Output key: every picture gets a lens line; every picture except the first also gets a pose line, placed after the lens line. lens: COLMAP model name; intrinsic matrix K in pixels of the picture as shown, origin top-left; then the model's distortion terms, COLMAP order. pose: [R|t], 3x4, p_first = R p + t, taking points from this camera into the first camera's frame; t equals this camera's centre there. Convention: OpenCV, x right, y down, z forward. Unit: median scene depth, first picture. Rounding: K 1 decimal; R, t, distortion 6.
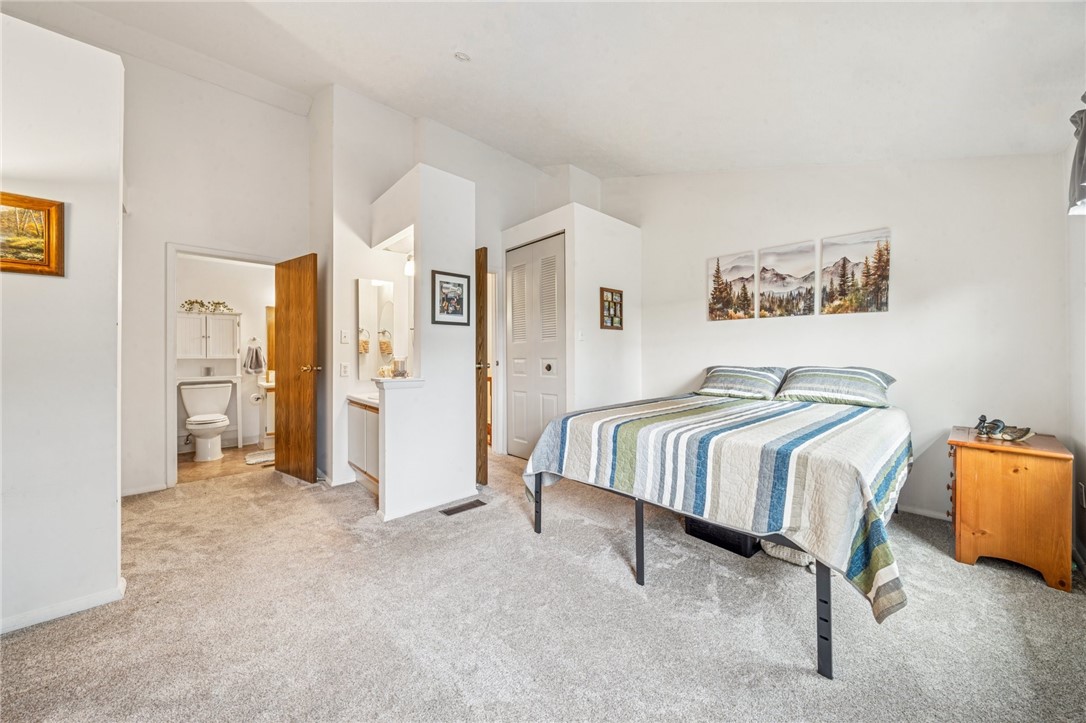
lens RADIAL K [[375.1, 0, 542.6], [0, 375.1, 358.0], [0, 0, 1]] dist [-0.019077, 0.000210]
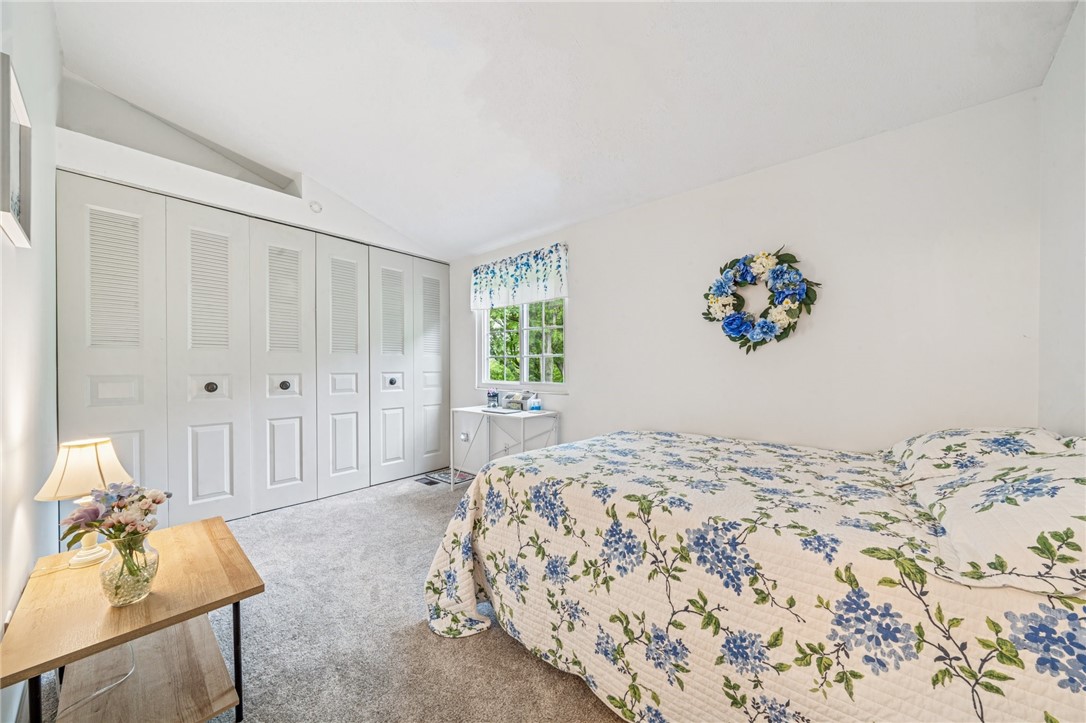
lens RADIAL K [[375.1, 0, 543.1], [0, 375.1, 365.0], [0, 0, 1]] dist [-0.019077, 0.000210]
pose [[-0.114468, -0.008762, 0.993388, -0.999602], [0.000285, 0.999961, 0.008853, -0.027321], [-0.993427, 0.001296, -0.114461, 0.724733]]
